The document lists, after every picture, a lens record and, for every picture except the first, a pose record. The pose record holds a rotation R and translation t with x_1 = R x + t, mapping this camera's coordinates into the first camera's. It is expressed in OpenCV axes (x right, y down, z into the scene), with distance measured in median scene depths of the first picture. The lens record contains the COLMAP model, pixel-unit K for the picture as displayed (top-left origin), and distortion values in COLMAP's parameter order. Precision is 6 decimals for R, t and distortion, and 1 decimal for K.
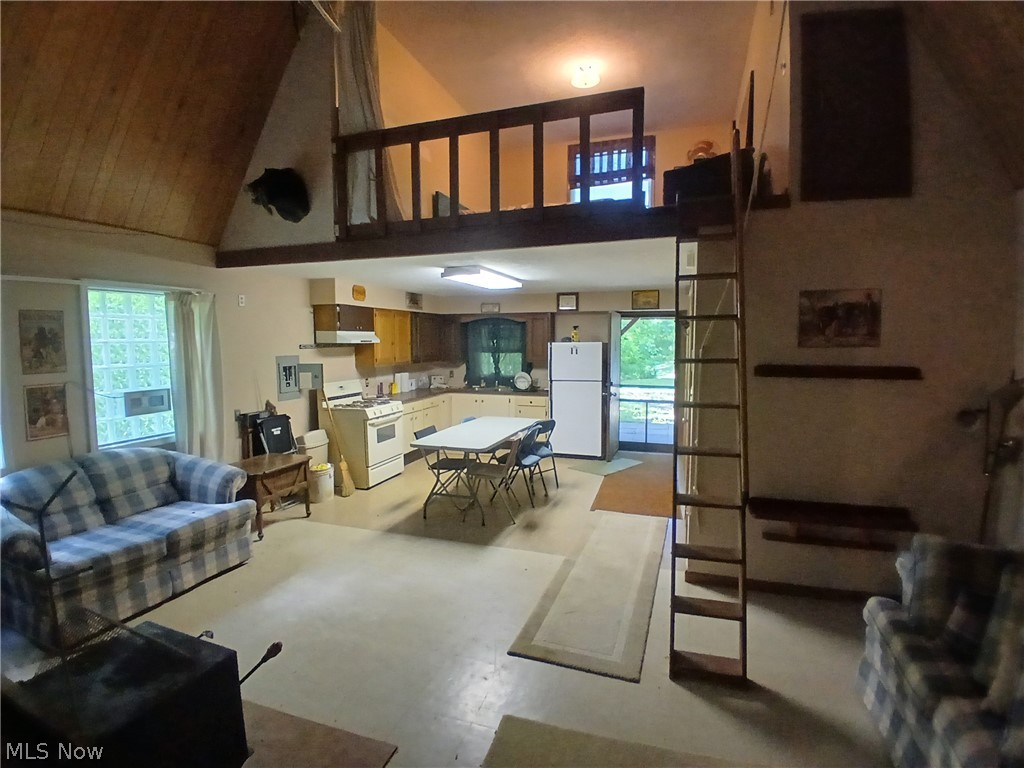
lens RADIAL K [[511.1, 0, 506.6], [0, 511.1, 385.4], [0, 0, 1]] dist [0.002502, -0.035361]
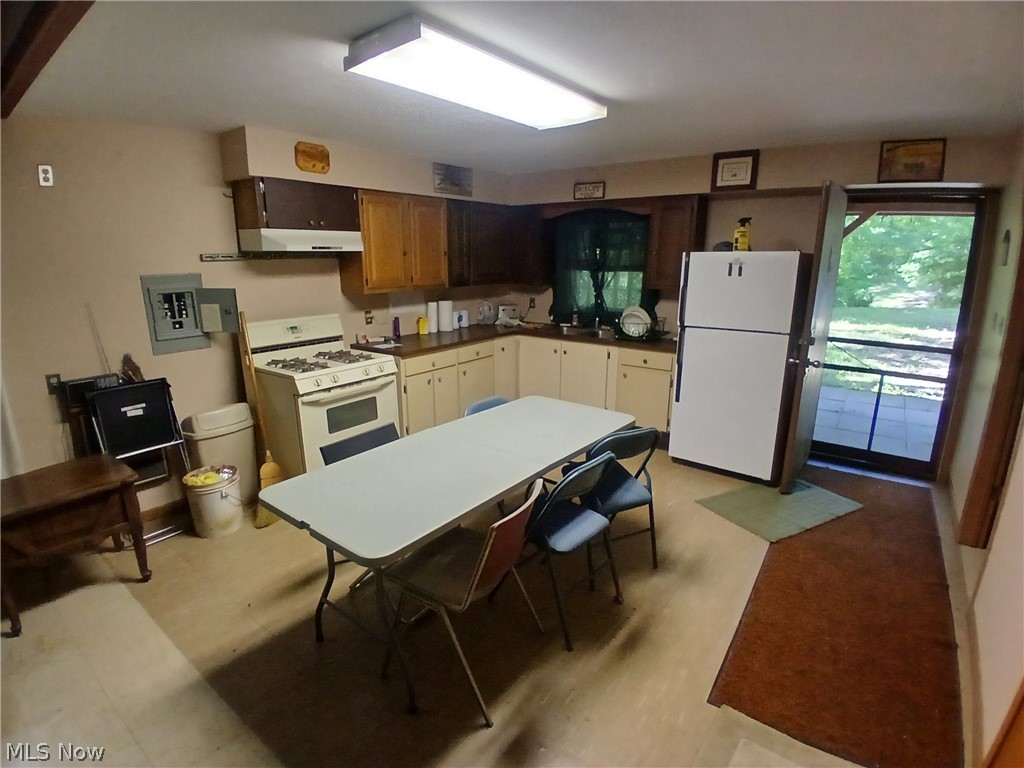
lens RADIAL K [[511.1, 0, 506.6], [0, 511.1, 385.4], [0, 0, 1]] dist [0.002502, -0.035361]
pose [[0.947231, 0.081569, -0.309999, 0.085012], [-0.029894, 0.985346, 0.167926, -0.033166], [0.319153, -0.149798, 0.935789, 0.450904]]
